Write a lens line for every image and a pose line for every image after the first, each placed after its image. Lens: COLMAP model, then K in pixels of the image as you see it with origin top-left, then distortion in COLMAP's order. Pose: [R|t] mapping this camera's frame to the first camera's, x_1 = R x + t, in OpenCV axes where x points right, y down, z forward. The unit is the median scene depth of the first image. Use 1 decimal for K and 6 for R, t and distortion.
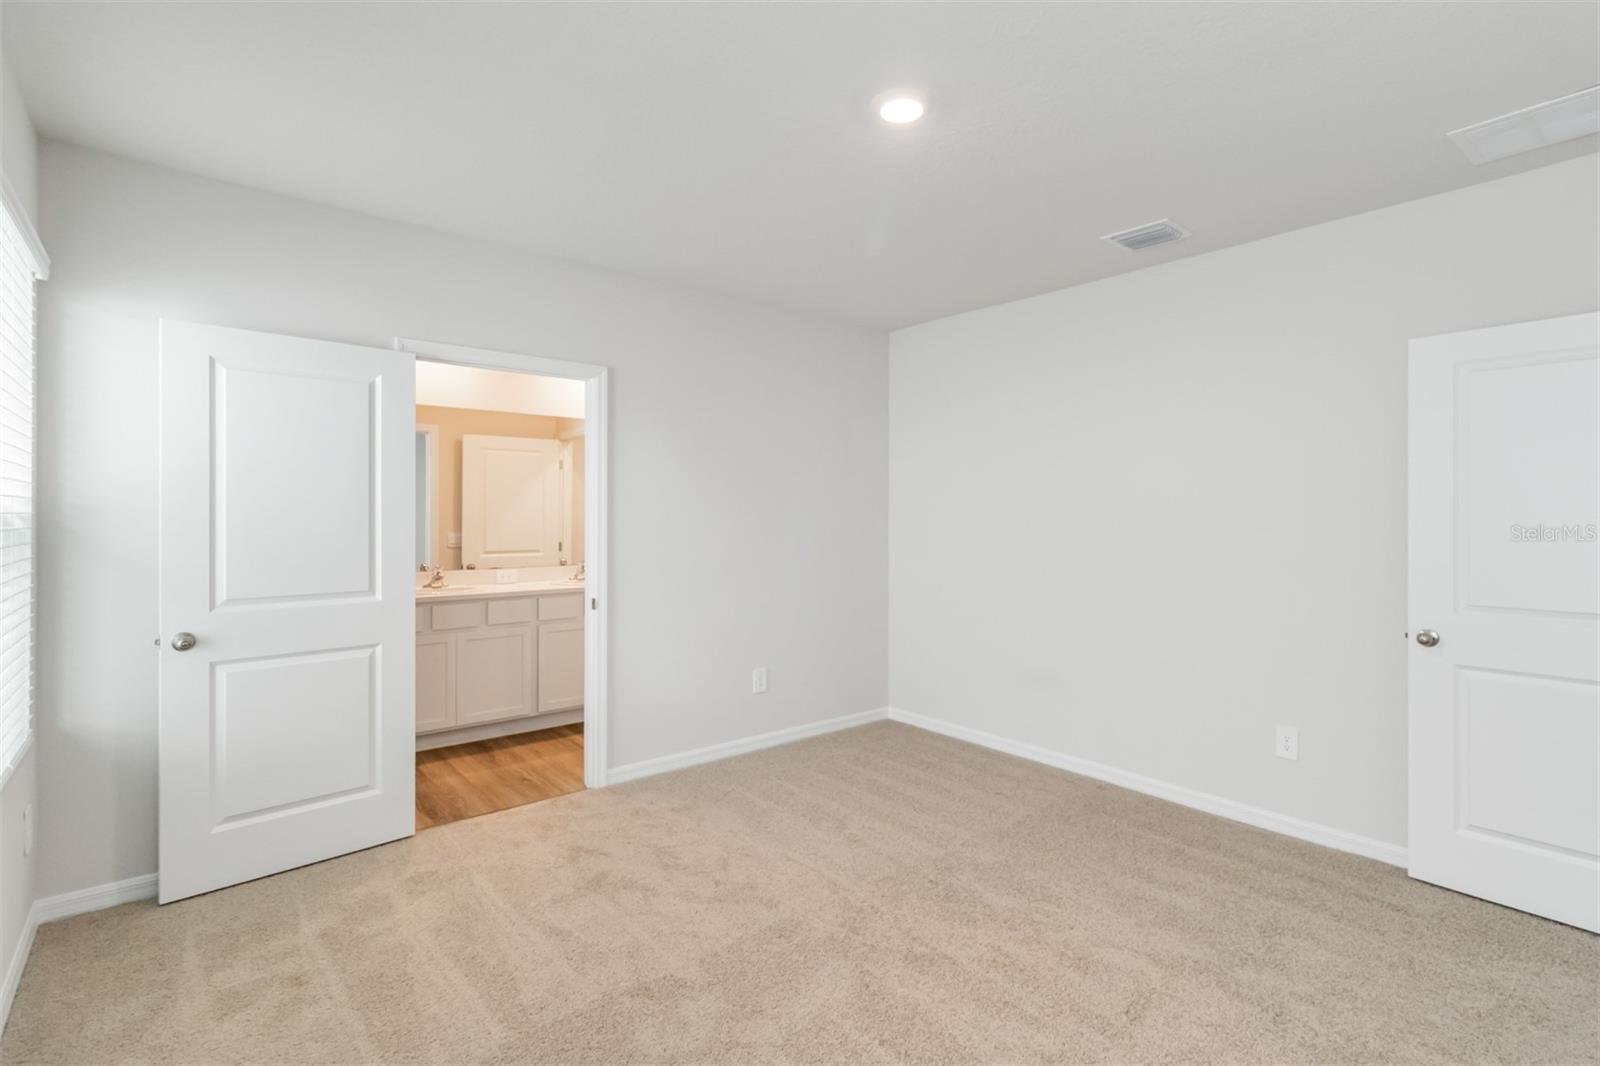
lens RADIAL K [[751.8, 0, 803.0], [0, 751.8, 532.4], [0, 0, 1]] dist [-0.001379, 0.000711]
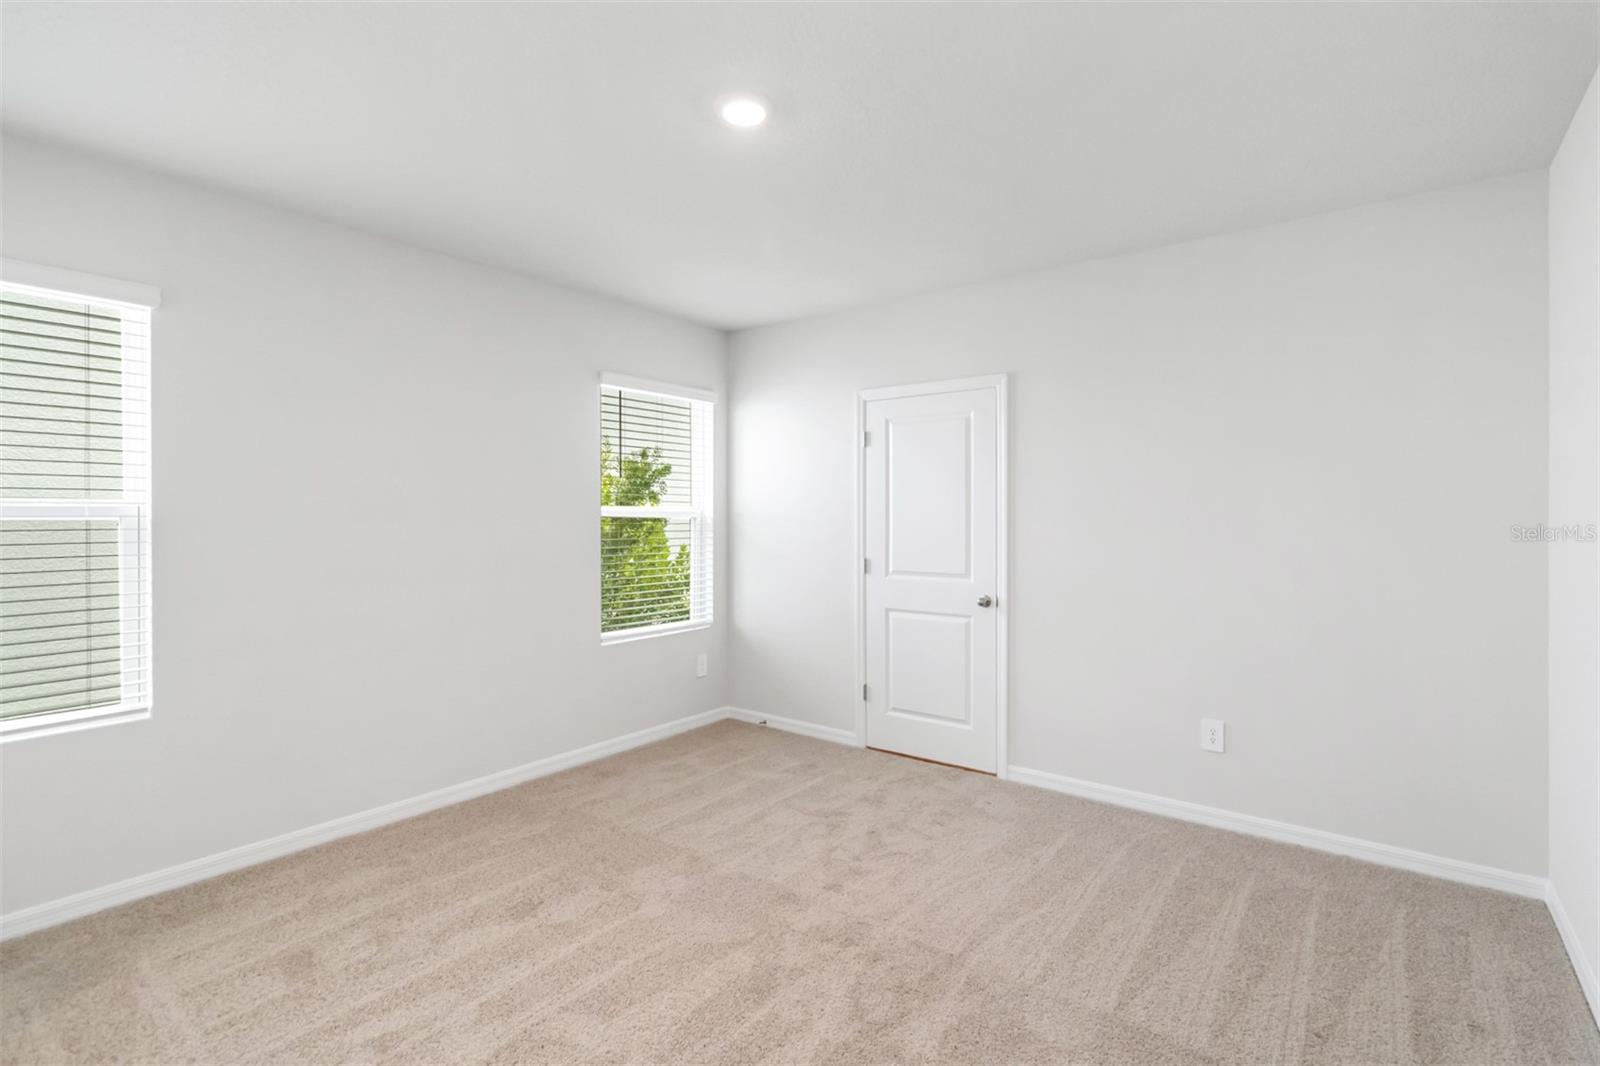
lens RADIAL K [[751.8, 0, 802.1], [0, 751.8, 515.8], [0, 0, 1]] dist [-0.001379, 0.000711]
pose [[0.219435, 0.007426, -0.975599, 0.749383], [-0.013781, 0.999895, 0.004511, -0.027035], [0.975530, 0.012455, 0.219514, 0.547085]]
